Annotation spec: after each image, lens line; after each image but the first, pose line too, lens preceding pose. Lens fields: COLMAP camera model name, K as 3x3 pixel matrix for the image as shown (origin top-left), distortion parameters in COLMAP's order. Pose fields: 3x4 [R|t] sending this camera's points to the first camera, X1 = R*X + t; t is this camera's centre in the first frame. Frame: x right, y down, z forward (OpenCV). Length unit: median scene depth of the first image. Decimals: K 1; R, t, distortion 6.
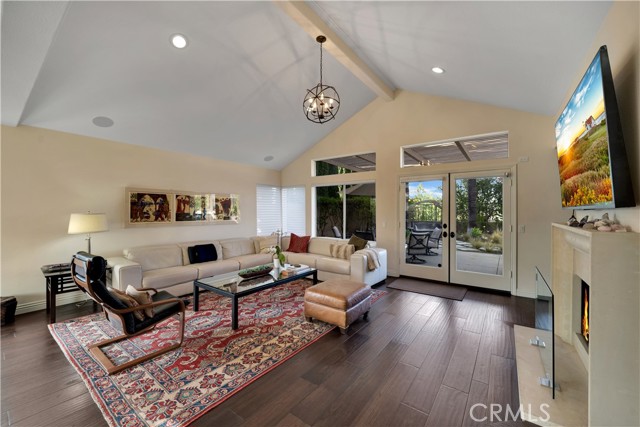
lens RADIAL K [[253.4, 0, 320.0], [0, 253.4, 213.5], [0, 0, 1]] dist [-0.001000, 0.000021]
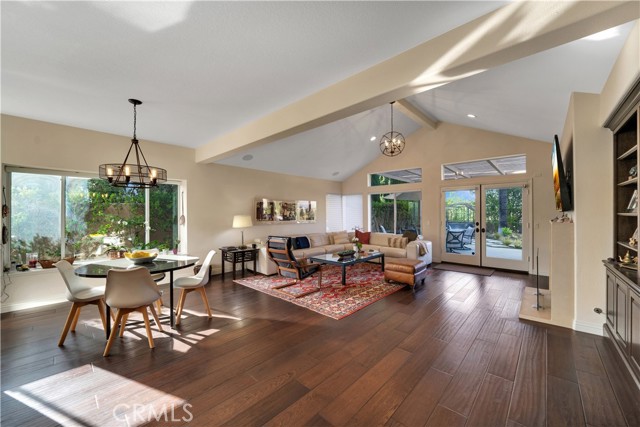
lens RADIAL K [[243.2, 0, 323.0], [0, 243.2, 214.8], [0, 0, 1]] dist [-0.006246, -0.000127]
pose [[0.994405, -0.004858, -0.105526, -0.187226], [0.004524, 0.999984, -0.003403, 0.001998], [0.105541, 0.002906, 0.994411, -0.370924]]
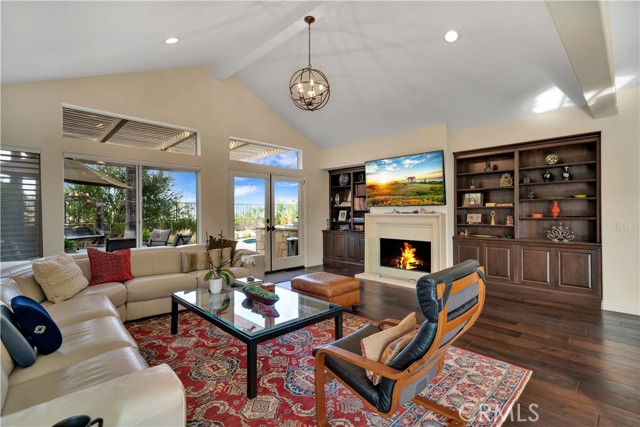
lens RADIAL K [[296.4, 0, 321.8], [0, 296.4, 212.7], [0, 0, 1]] dist [0.010639, 0.000466]
pose [[0.158822, 0.001055, 0.987307, -0.773011], [0.008094, 0.999964, -0.002371, 0.016095], [-0.987274, 0.008368, 0.158808, 0.562496]]
